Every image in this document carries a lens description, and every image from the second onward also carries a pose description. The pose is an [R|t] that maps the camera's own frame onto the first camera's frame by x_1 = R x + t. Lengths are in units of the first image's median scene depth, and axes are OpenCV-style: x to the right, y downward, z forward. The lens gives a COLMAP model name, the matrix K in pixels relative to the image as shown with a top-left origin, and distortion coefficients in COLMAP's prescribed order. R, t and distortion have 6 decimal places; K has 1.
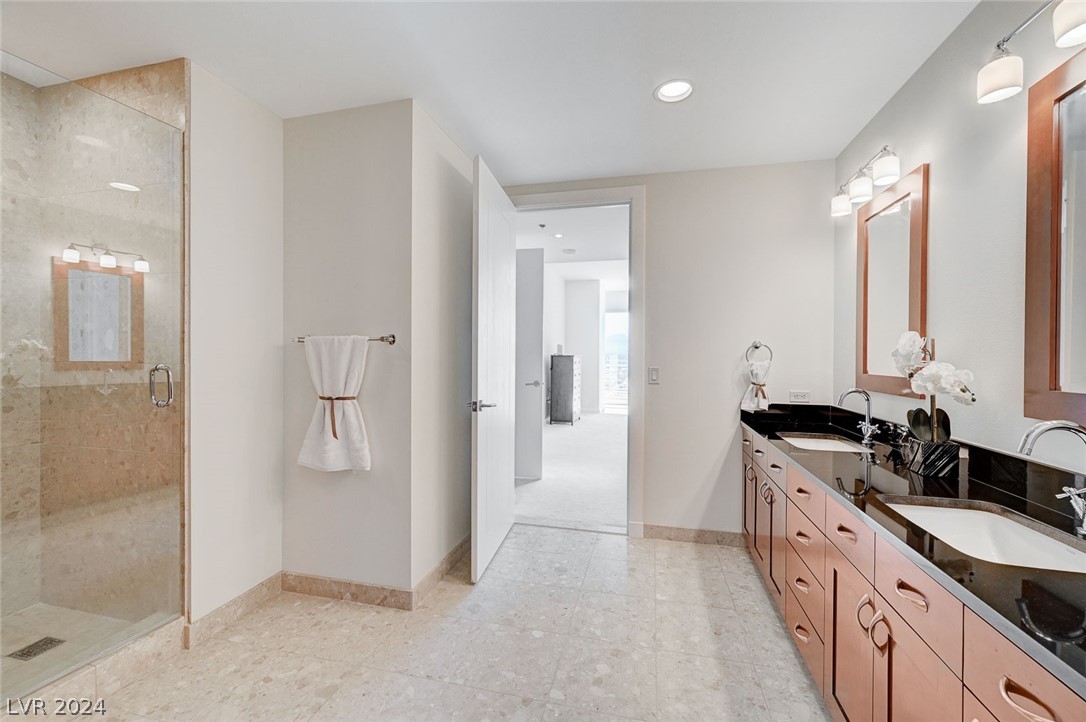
lens RADIAL K [[435.3, 0, 541.6], [0, 435.3, 358.9], [0, 0, 1]] dist [0.001015, -0.000086]
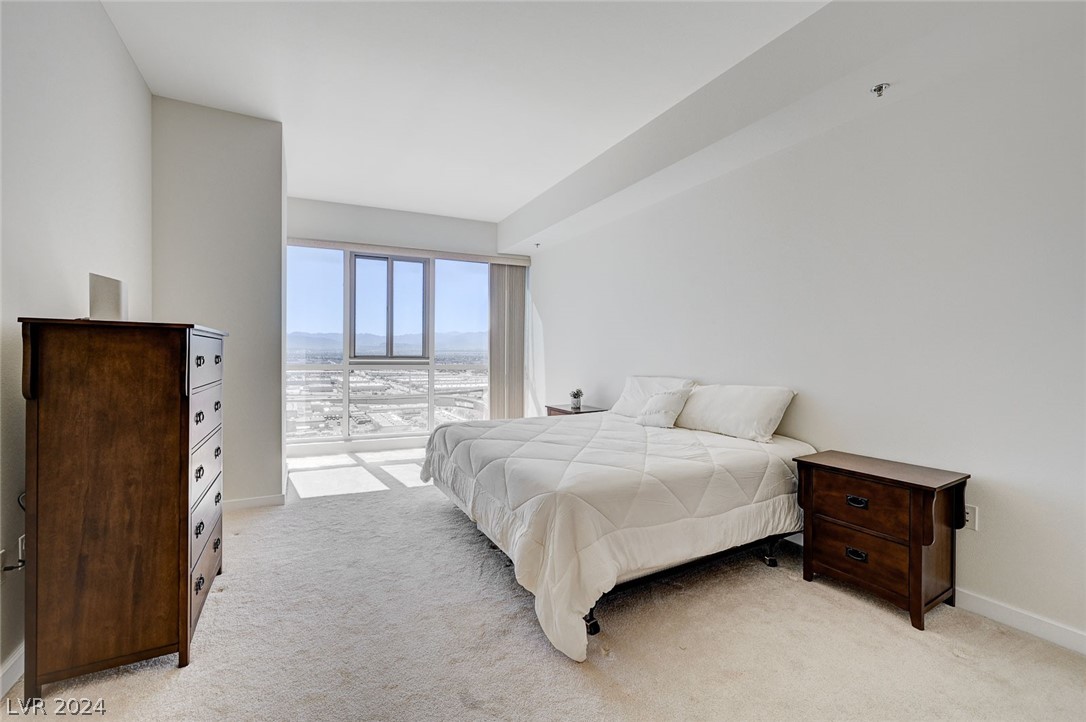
lens RADIAL K [[435.3, 0, 542.1], [0, 435.3, 359.5], [0, 0, 1]] dist [0.001015, -0.000086]
pose [[0.718774, -0.009739, 0.695176, 0.046004], [0.004233, 0.999945, 0.009632, 0.007107], [-0.695231, -0.003981, 0.718775, 0.702122]]
